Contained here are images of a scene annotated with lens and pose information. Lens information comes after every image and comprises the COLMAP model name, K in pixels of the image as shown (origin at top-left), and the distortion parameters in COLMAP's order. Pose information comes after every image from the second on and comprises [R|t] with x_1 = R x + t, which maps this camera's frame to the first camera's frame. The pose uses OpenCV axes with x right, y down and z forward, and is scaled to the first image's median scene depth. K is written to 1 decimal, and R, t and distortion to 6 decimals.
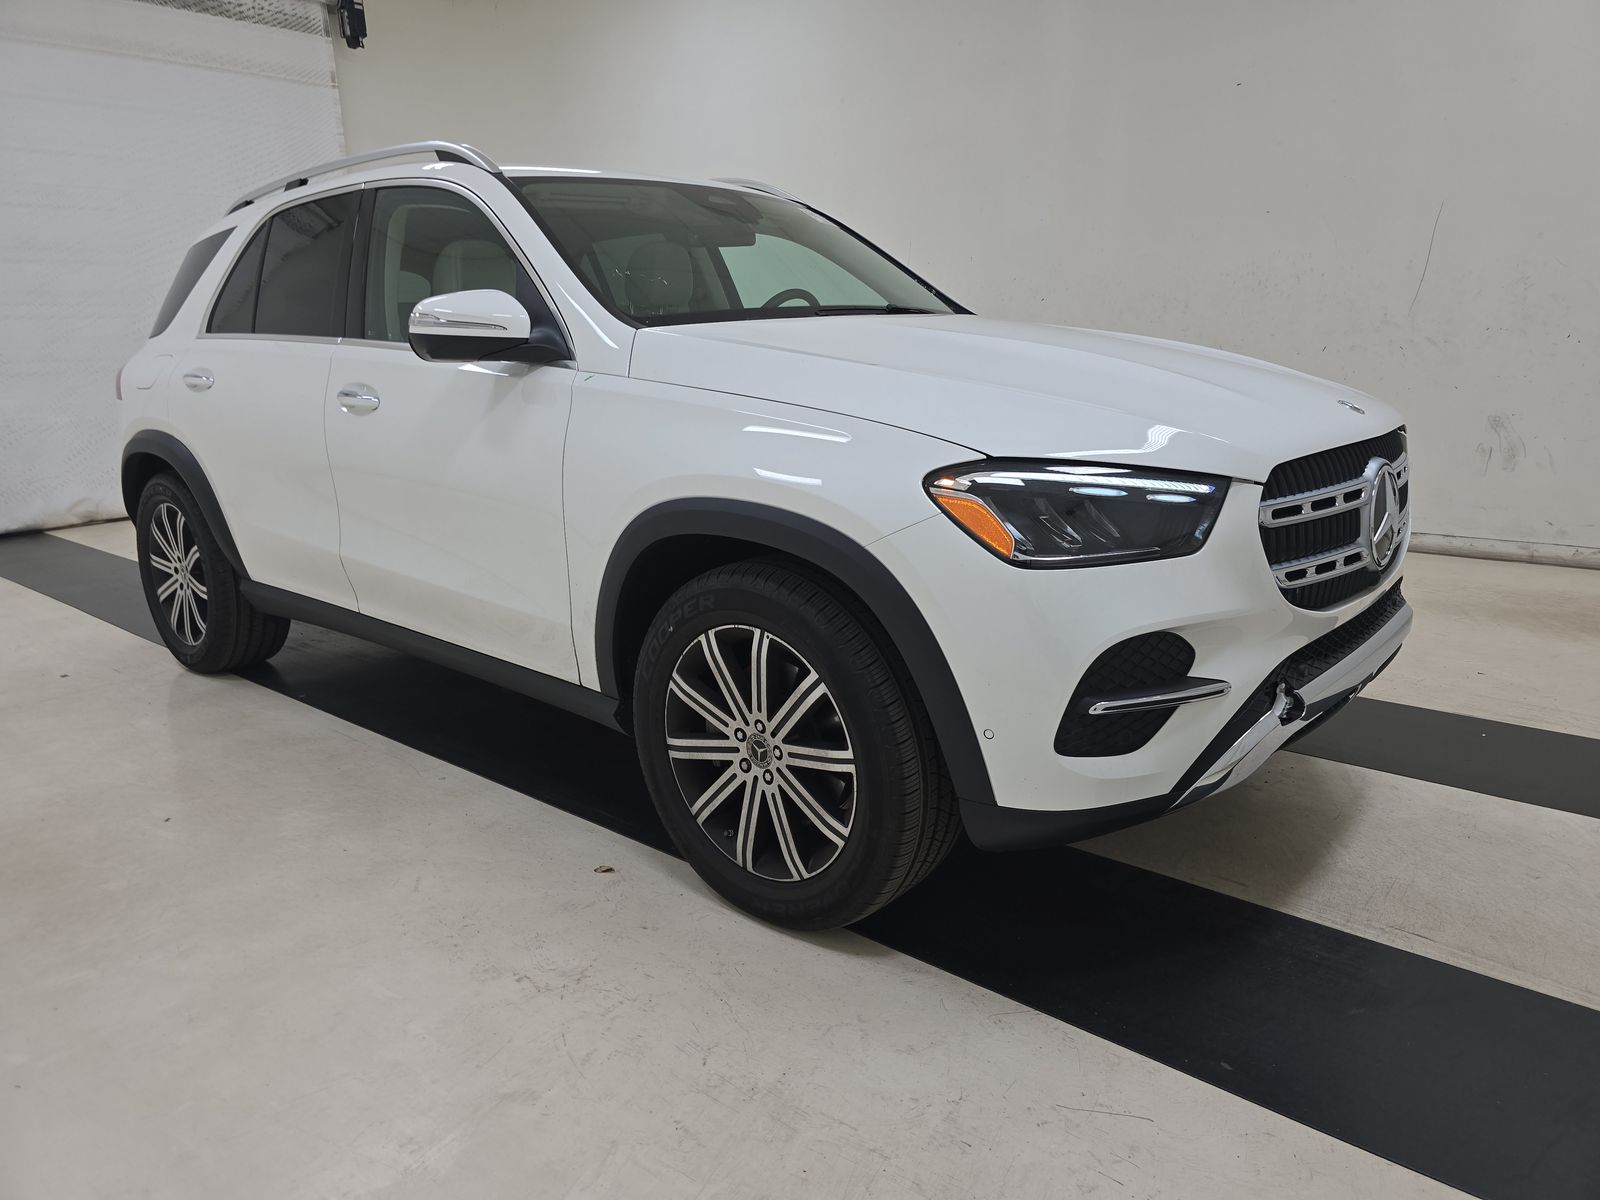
lens RADIAL K [[1069.3, 0, 808.8], [0, 1069.3, 604.0], [0, 0, 1]] dist [0.024787, -0.015843]
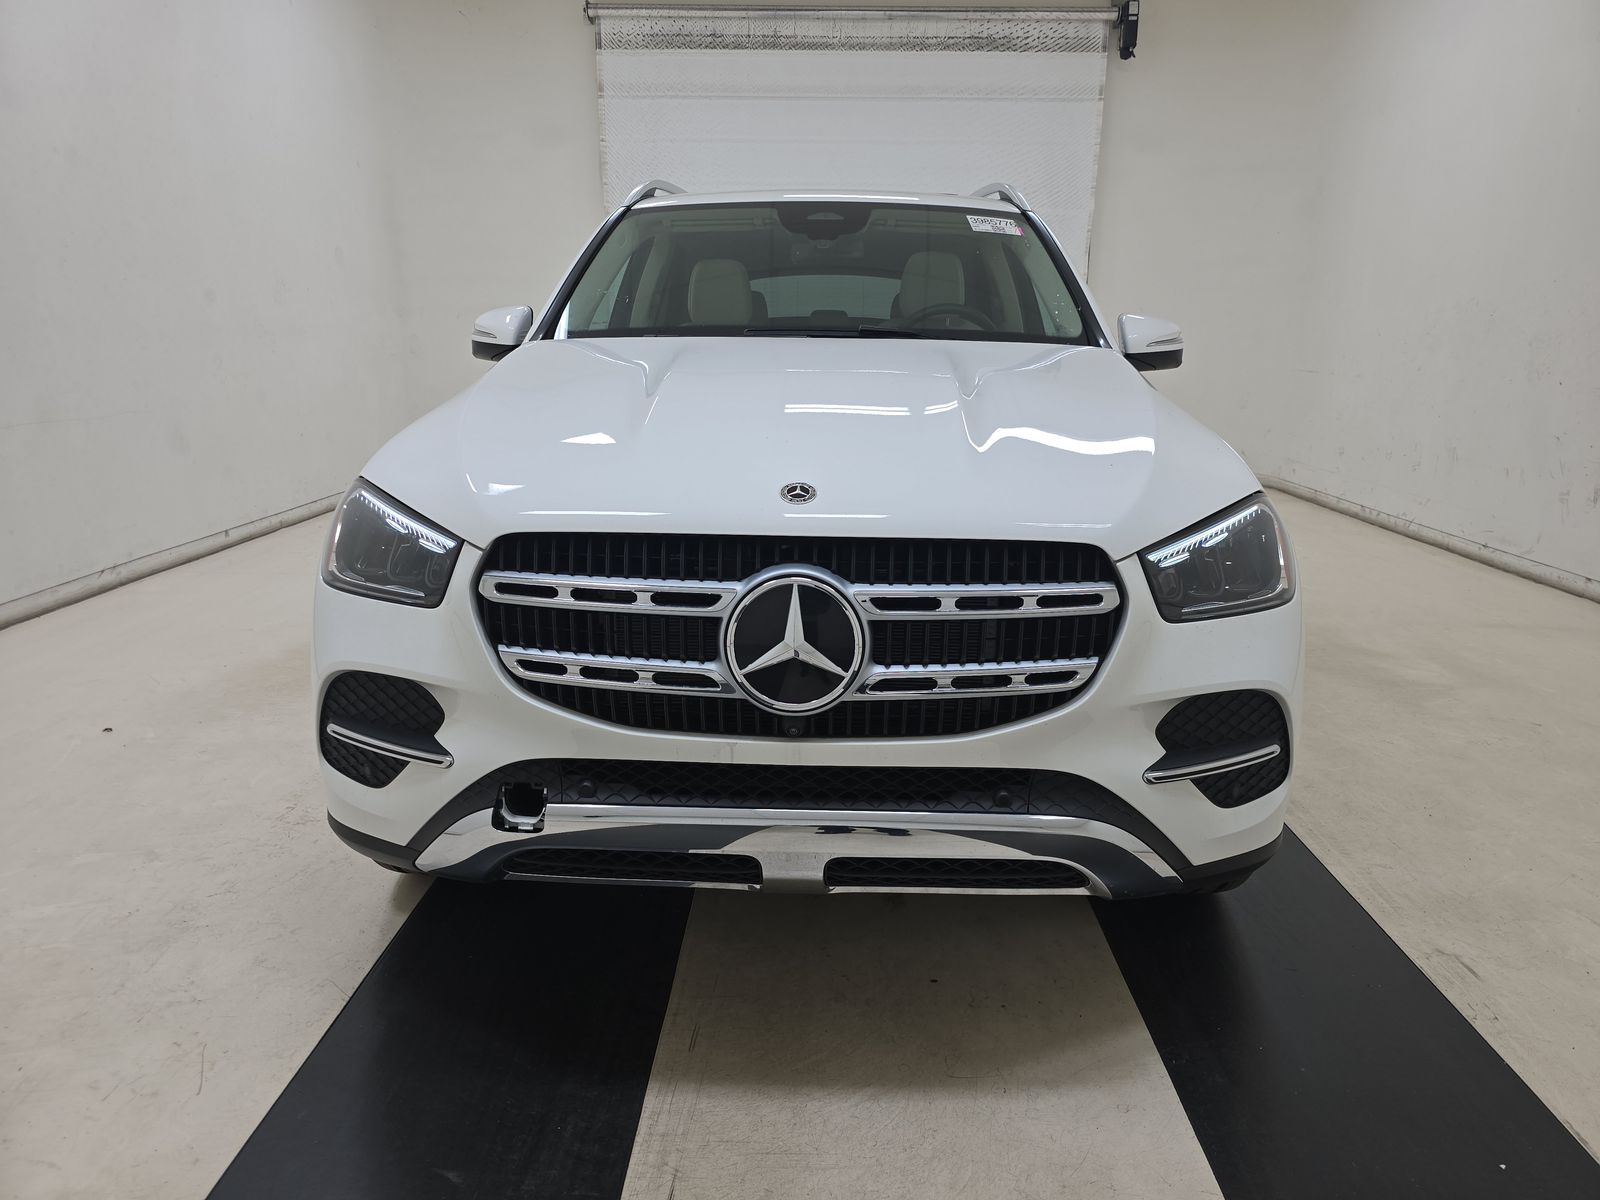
lens RADIAL K [[1069.3, 0, 813.2], [0, 1069.3, 605.5], [0, 0, 1]] dist [0.024787, -0.015843]
pose [[0.638203, 0.225183, -0.736199, 0.289227], [-0.220305, 0.969696, 0.105623, -0.050662], [0.737674, 0.094779, 0.668472, 0.142185]]
